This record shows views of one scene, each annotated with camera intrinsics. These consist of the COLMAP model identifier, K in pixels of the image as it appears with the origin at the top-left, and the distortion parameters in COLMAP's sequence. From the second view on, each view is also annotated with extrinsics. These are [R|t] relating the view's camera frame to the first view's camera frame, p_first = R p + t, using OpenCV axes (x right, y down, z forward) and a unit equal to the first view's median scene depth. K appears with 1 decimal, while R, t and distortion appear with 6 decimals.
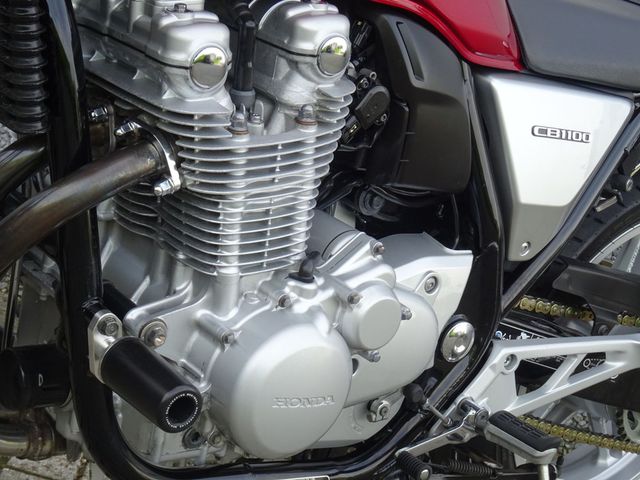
lens RADIAL K [[1344.0, 0, 320.0], [0, 1344.0, 240.0], [0, 0, 1]] dist [0.017825, -0.125558]
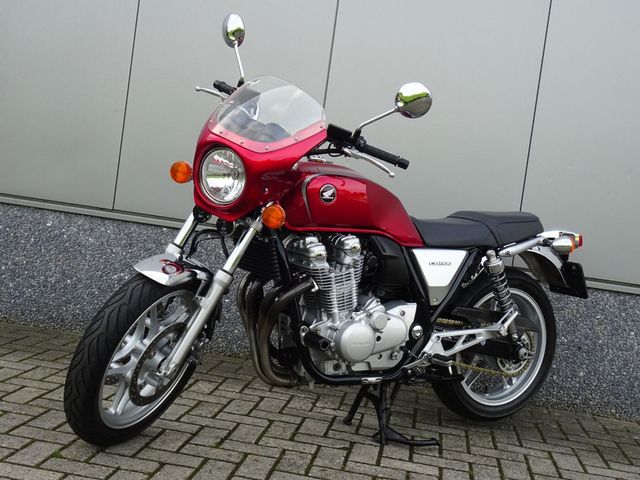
lens RADIAL K [[817.0, 0, 320.0], [0, 817.0, 240.0], [0, 0, 1]] dist [-0.004422, -0.003061]
pose [[0.974041, -0.164587, -0.155418, 0.261710], [0.131926, 0.970646, -0.201103, 0.270162], [0.183955, 0.175379, 0.967162, -1.156403]]
